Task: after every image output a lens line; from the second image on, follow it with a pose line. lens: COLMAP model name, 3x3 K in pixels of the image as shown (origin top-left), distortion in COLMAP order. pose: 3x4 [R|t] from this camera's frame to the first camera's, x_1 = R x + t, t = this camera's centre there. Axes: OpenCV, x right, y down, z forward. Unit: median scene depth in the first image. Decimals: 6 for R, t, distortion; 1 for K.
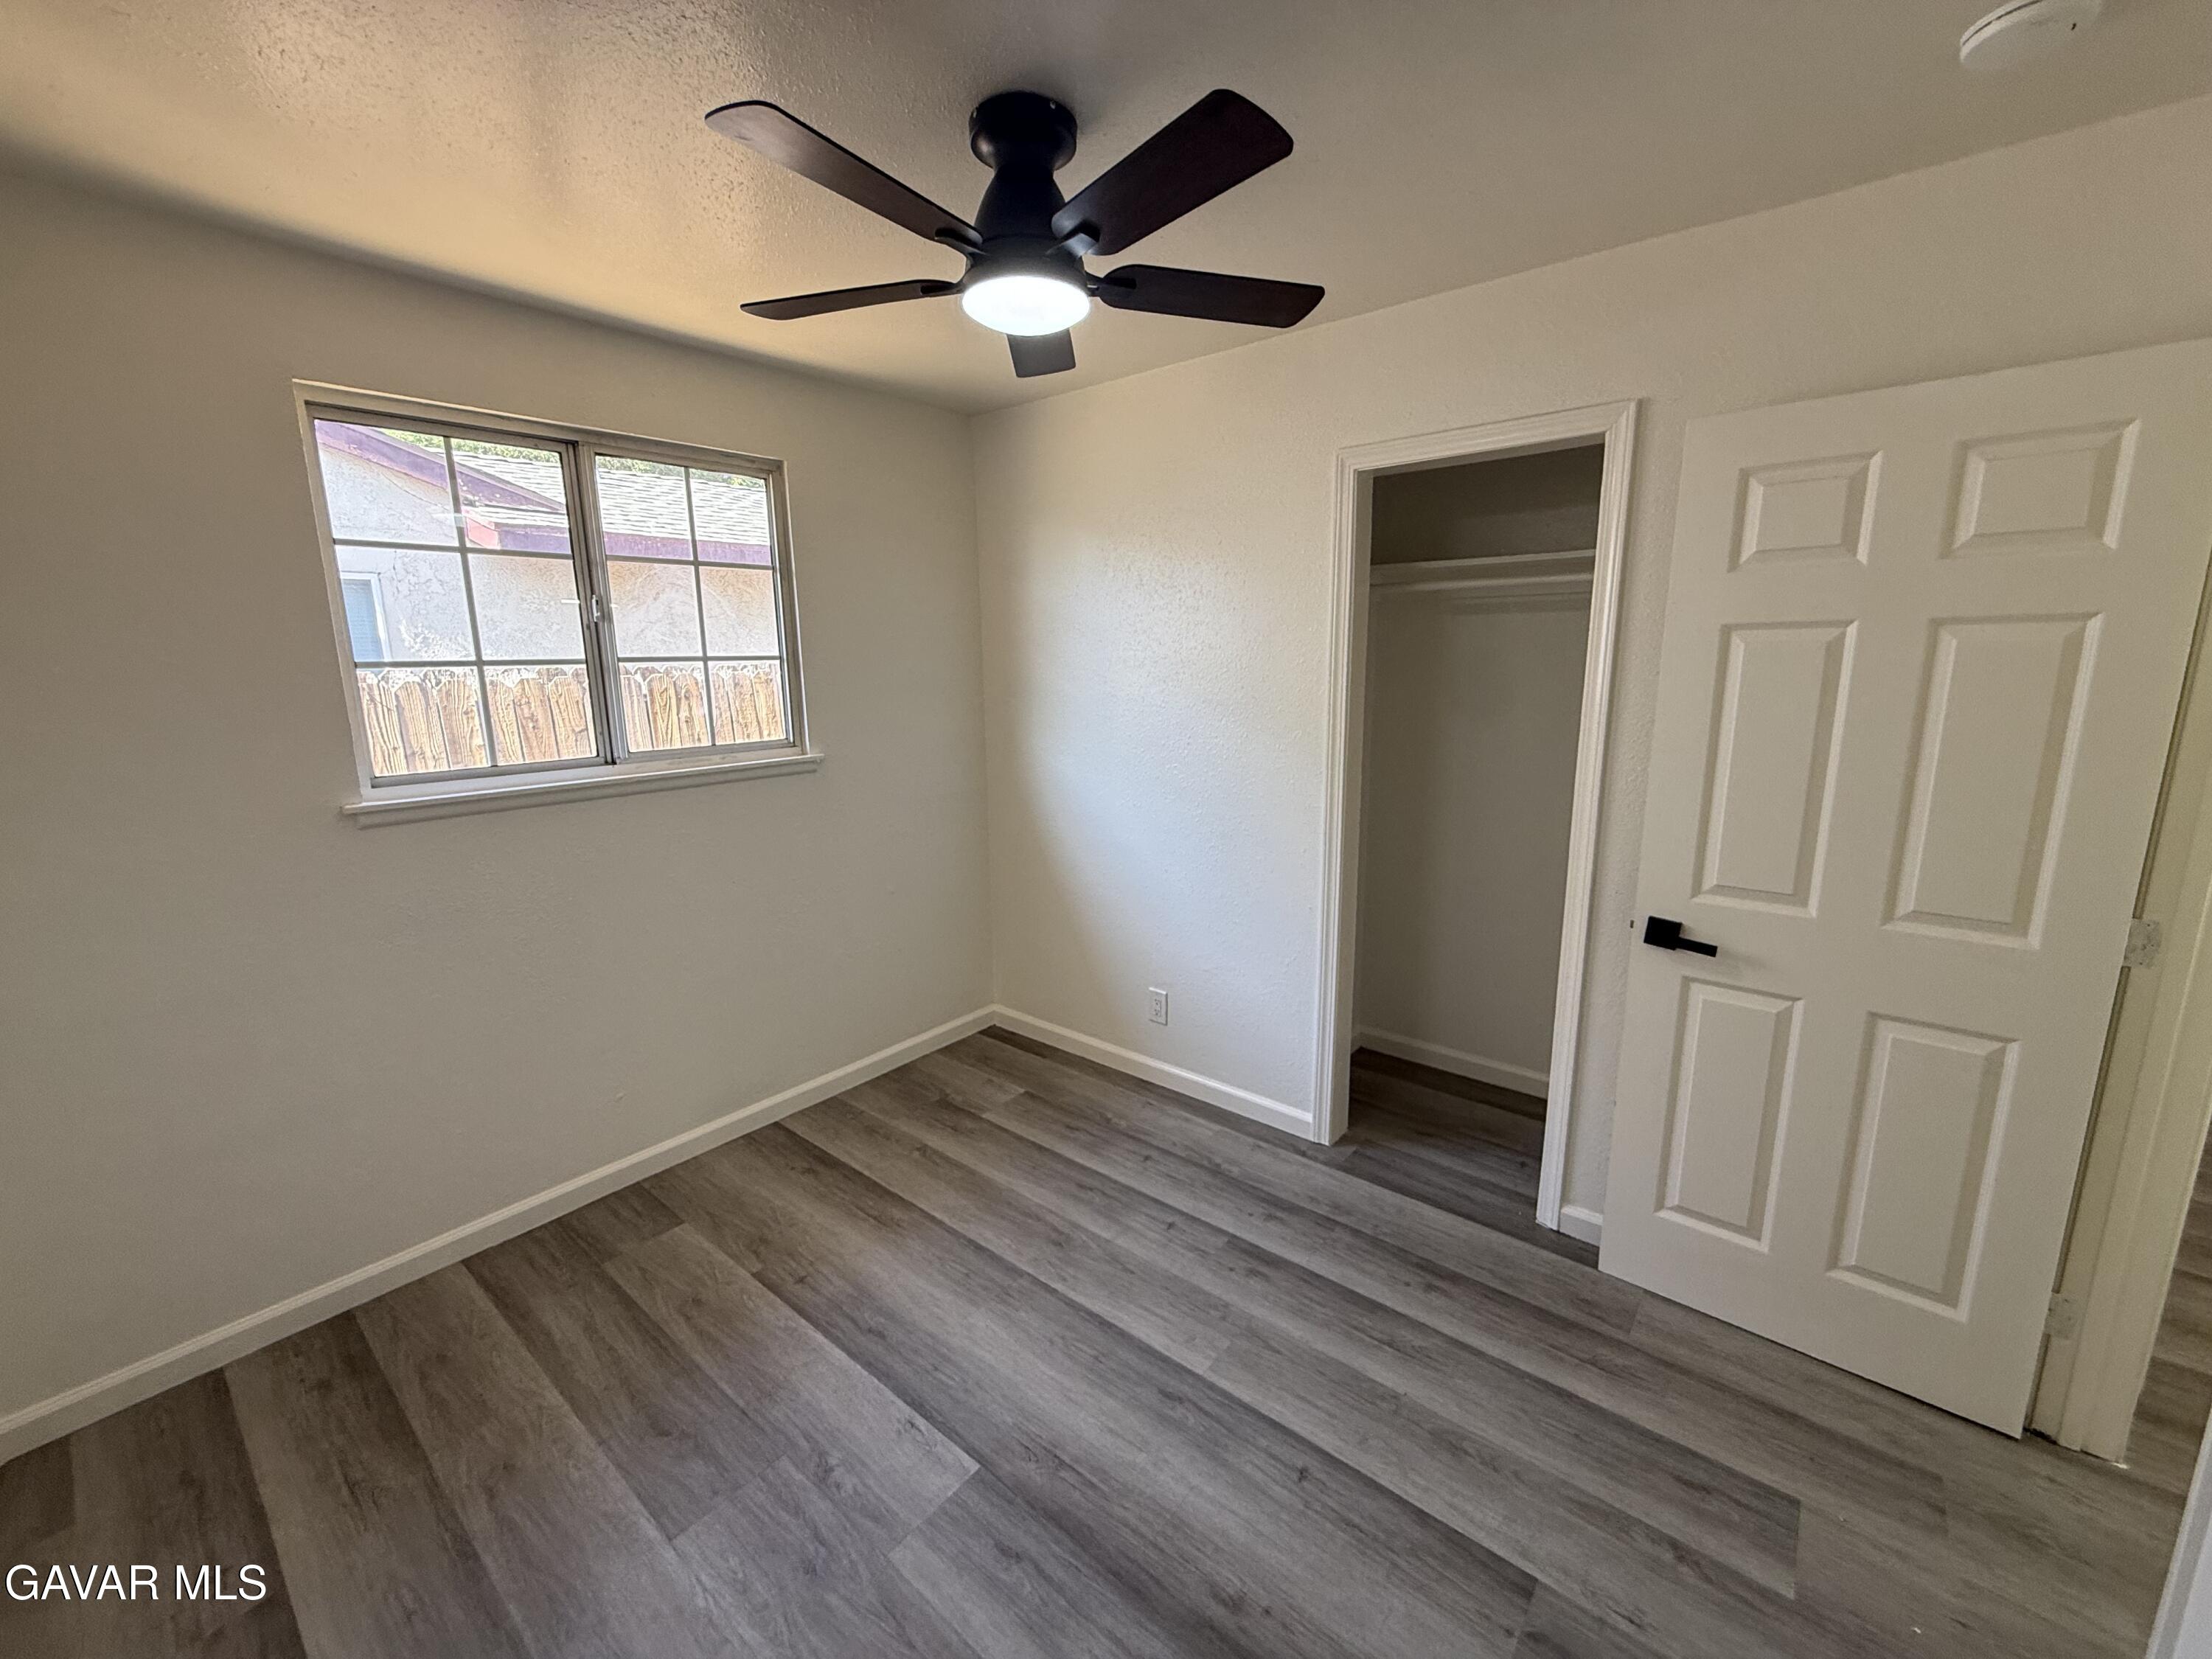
lens RADIAL K [[885.4, 0, 1102.8], [0, 885.4, 826.6], [0, 0, 1]] dist [0.000857, -0.000226]
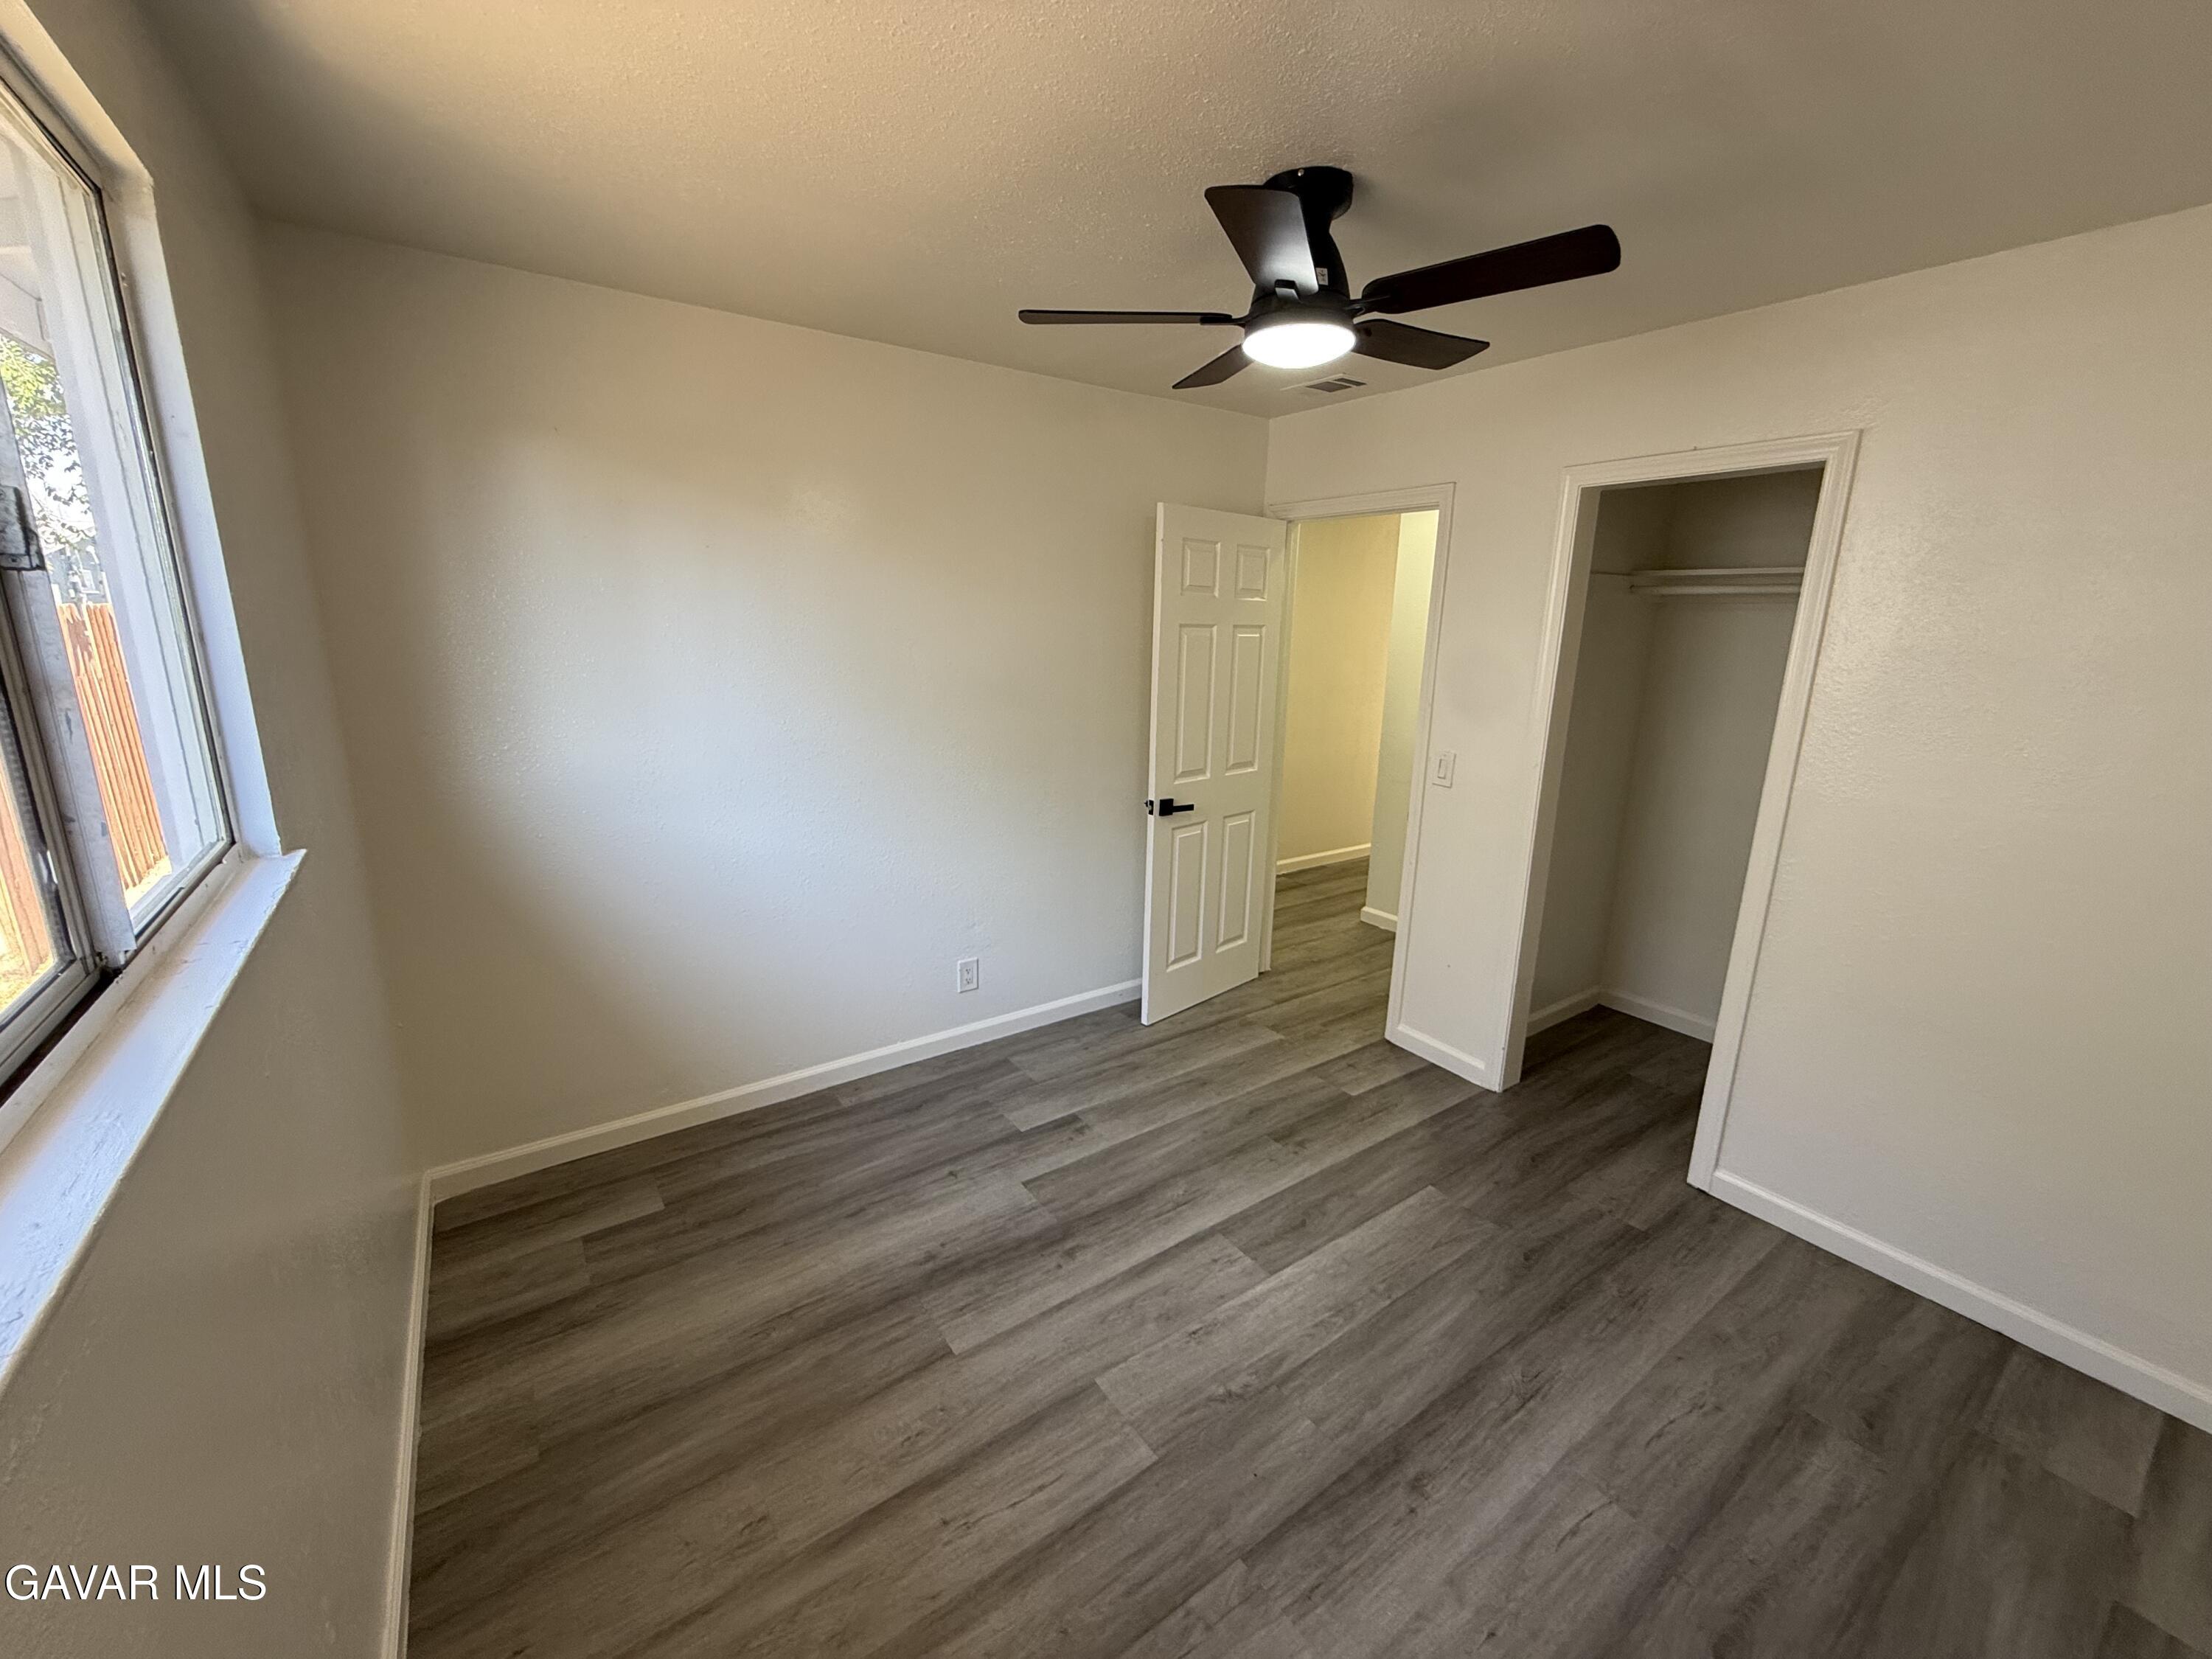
lens RADIAL K [[885.4, 0, 1102.8], [0, 885.4, 826.6], [0, 0, 1]] dist [0.000857, -0.000226]
pose [[0.269827, -0.219806, 0.937485, -1.104935], [0.158656, 0.970439, 0.181868, -0.187199], [-0.949748, 0.099665, 0.296725, 0.623111]]
